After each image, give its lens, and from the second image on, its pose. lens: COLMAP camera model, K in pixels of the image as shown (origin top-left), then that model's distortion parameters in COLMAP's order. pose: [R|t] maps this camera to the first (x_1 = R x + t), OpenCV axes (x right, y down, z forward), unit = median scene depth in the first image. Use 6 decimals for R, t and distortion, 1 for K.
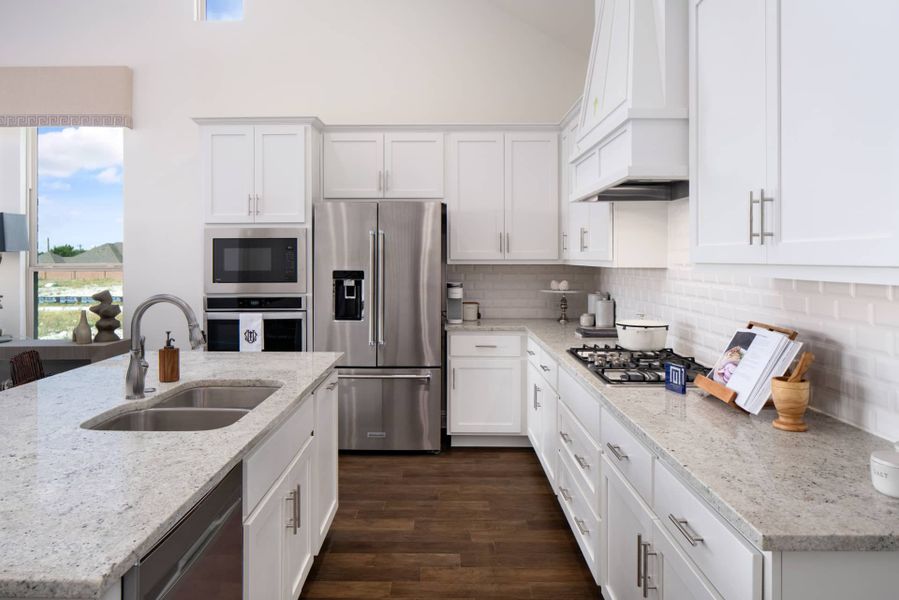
lens RADIAL K [[624.2, 0, 438.8], [0, 624.2, 252.2], [0, 0, 1]] dist [0.005524, 0.000968]
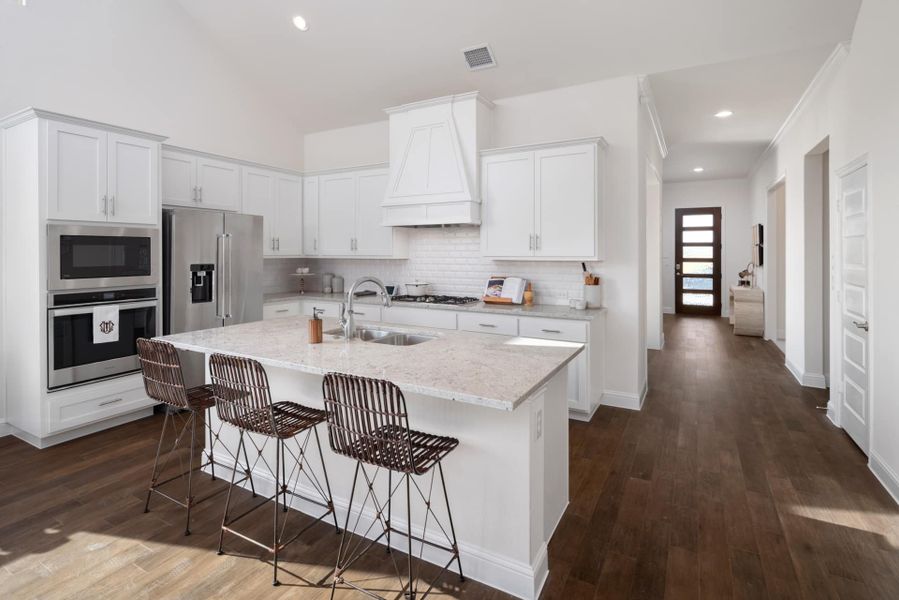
lens RADIAL K [[441.5, 0, 447.9], [0, 441.5, 251.1], [0, 0, 1]] dist [0.004545, -0.000395]
pose [[0.471986, 0.003088, 0.881601, -0.694369], [-0.009965, 0.999949, 0.001833, -0.004120], [-0.881550, -0.009650, 0.471993, 0.117309]]
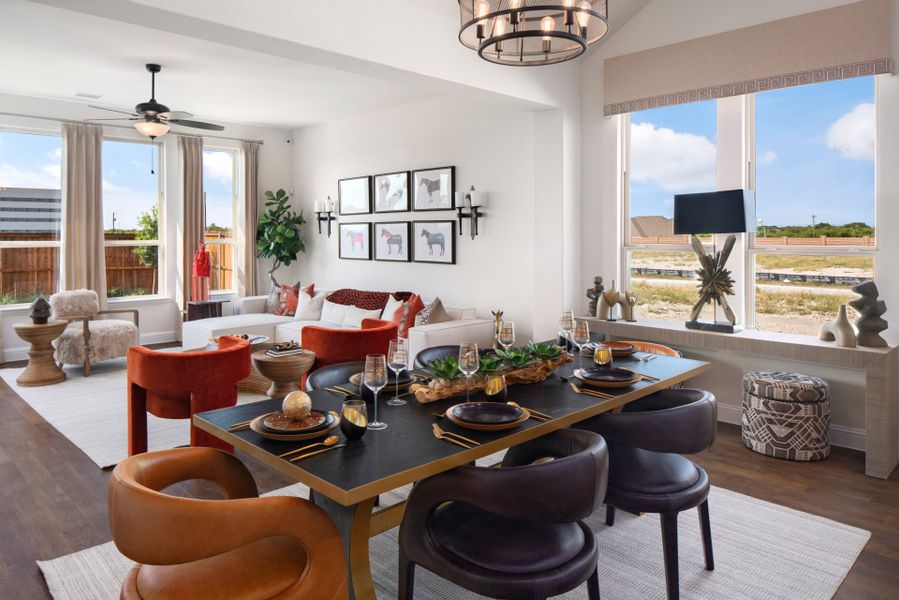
lens RADIAL K [[615.4, 0, 433.4], [0, 615.4, 241.0], [0, 0, 1]] dist [-0.009437, 0.008736]
pose [[0.708642, 0.011234, -0.705479, -0.412151], [0.008434, 0.999667, 0.024392, -0.015829], [0.705518, -0.023235, 0.708311, 0.059021]]
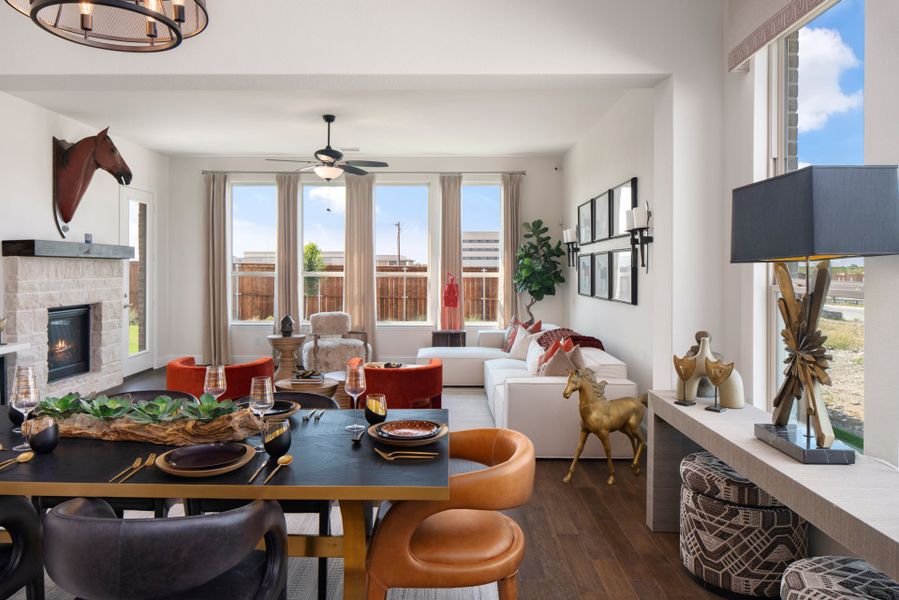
lens RADIAL K [[615.4, 0, 440.4], [0, 615.4, 277.6], [0, 0, 1]] dist [-0.009437, 0.008736]
pose [[0.000584, 0.017257, -0.999851, -0.277205], [0.008554, 0.999814, 0.017262, 0.002861], [0.999963, -0.008563, 0.000436, 0.800162]]
